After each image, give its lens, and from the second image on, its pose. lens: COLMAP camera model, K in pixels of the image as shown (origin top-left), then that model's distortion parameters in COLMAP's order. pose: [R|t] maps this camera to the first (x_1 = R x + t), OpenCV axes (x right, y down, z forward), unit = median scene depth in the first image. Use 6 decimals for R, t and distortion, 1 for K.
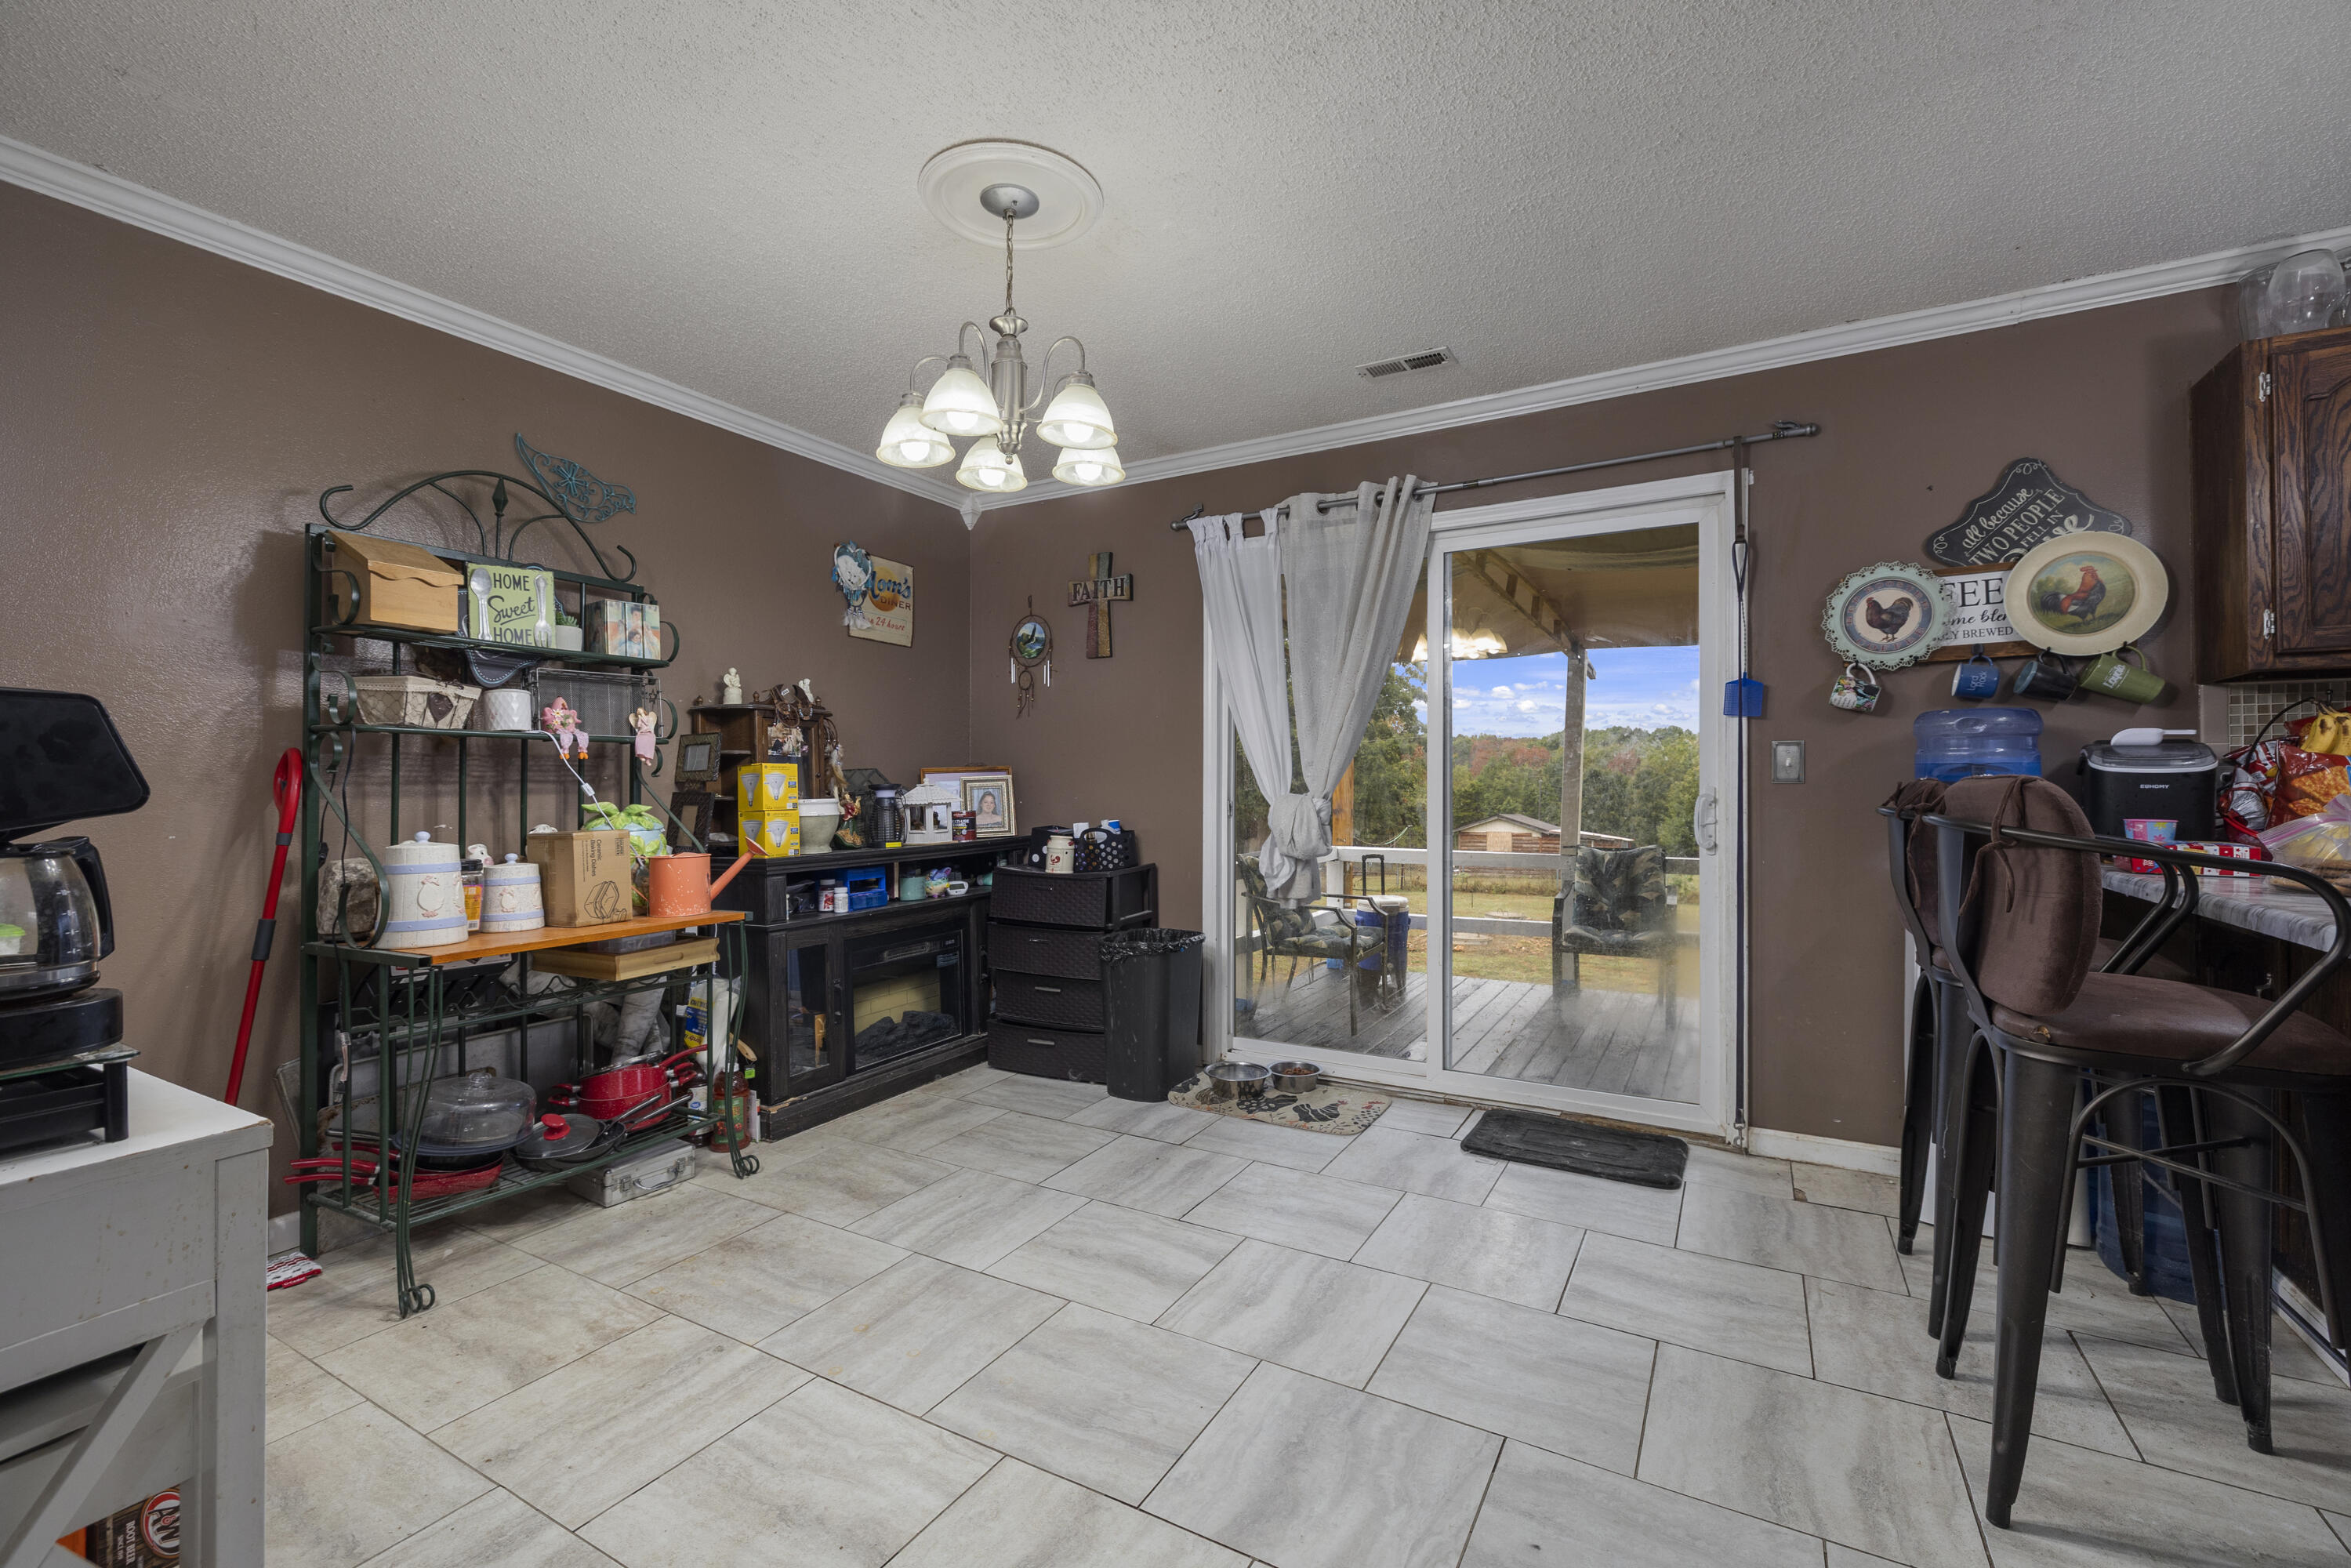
lens RADIAL K [[1005.8, 0, 1169.6], [0, 1005.8, 782.9], [0, 0, 1]] dist [0.002624, -0.000843]
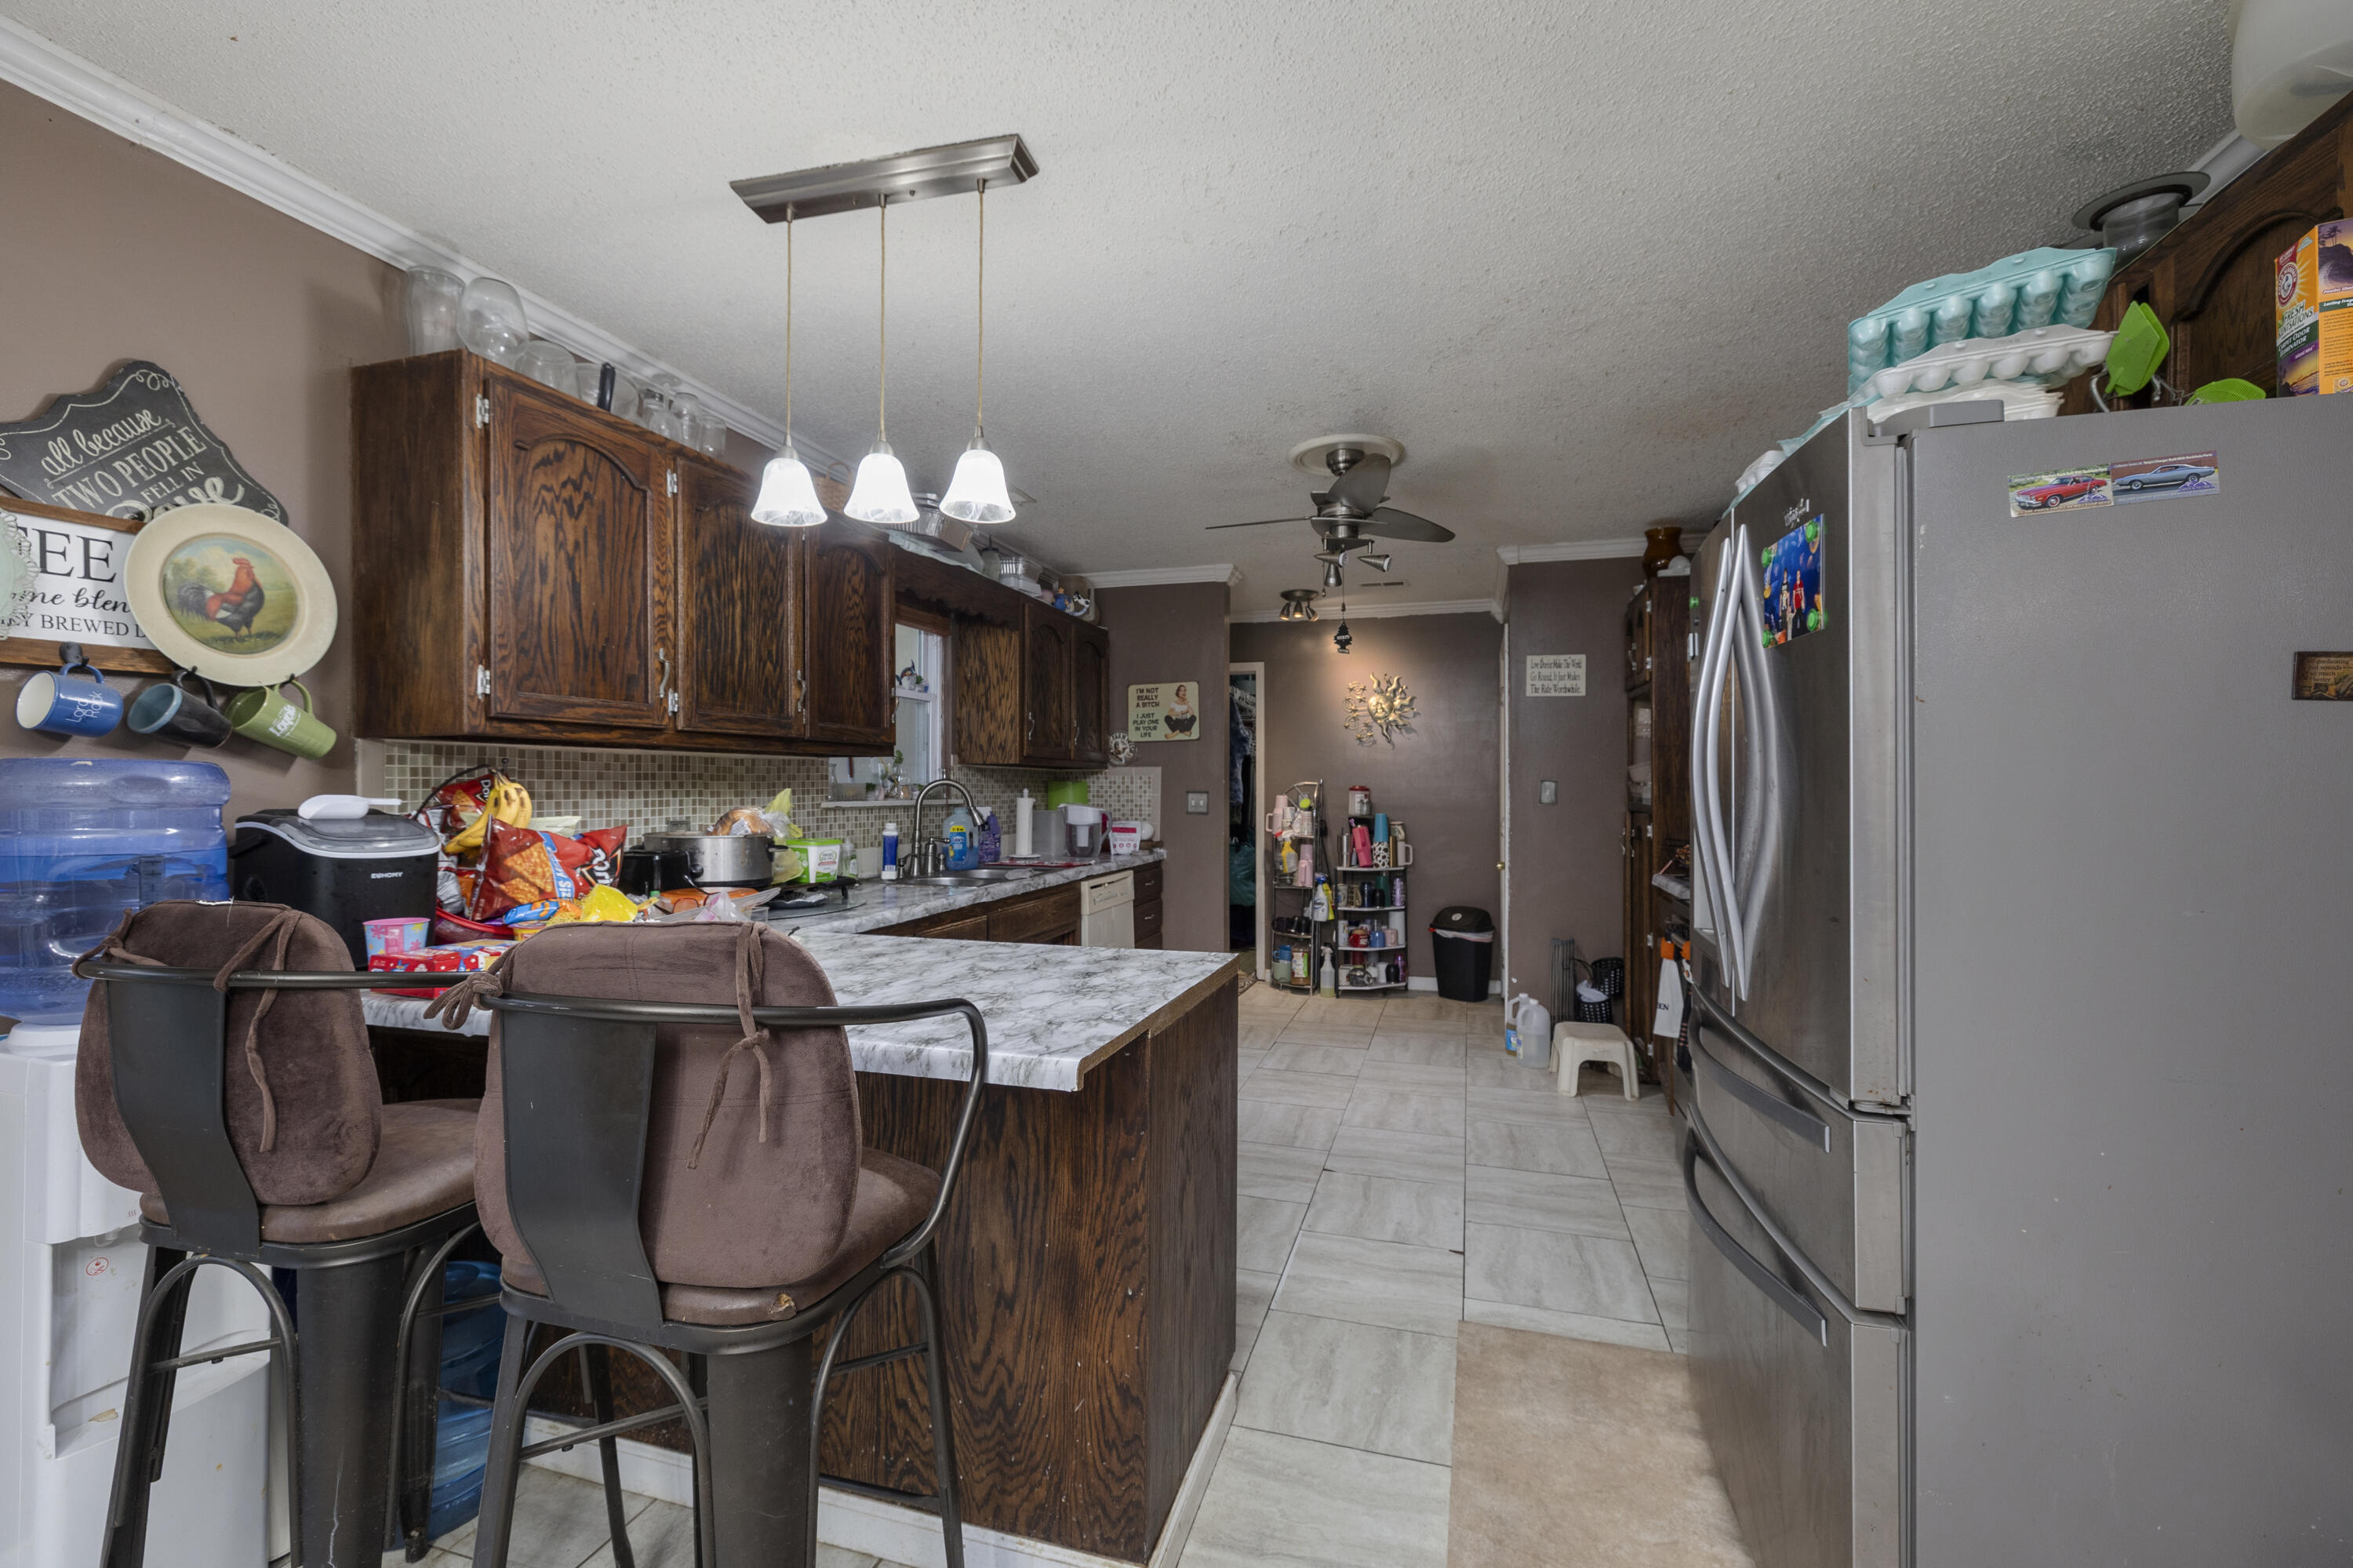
lens RADIAL K [[1006.6, 0, 1164.6], [0, 1006.6, 788.8], [0, 0, 1]] dist [0.002624, -0.000843]
pose [[-0.224957, -0.000809, 0.974368, 0.083670], [-0.007199, 0.999974, -0.000831, -0.058213], [-0.974342, -0.007202, -0.224957, 0.525186]]
